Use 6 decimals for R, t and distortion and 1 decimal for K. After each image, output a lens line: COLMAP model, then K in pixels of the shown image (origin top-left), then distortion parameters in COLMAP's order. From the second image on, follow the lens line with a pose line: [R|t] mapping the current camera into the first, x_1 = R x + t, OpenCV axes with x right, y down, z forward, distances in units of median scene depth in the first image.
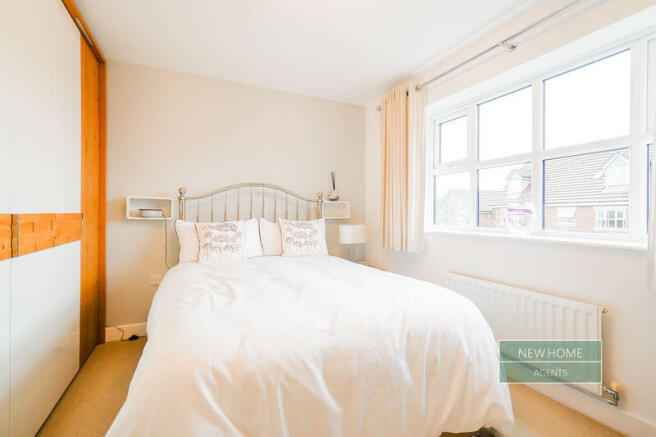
lens RADIAL K [[301.6, 0, 327.8], [0, 301.6, 216.8], [0, 0, 1]] dist [0.002971, 0.002392]
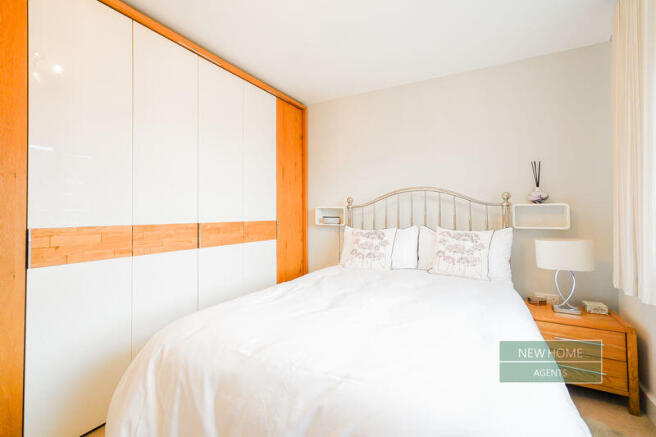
lens RADIAL K [[301.6, 0, 328.3], [0, 301.6, 215.7], [0, 0, 1]] dist [0.002971, 0.002392]
pose [[0.590029, -0.002427, -0.807378, 0.369629], [-0.006924, 0.999944, -0.008065, -0.019531], [0.807352, 0.010349, 0.589979, 0.272110]]
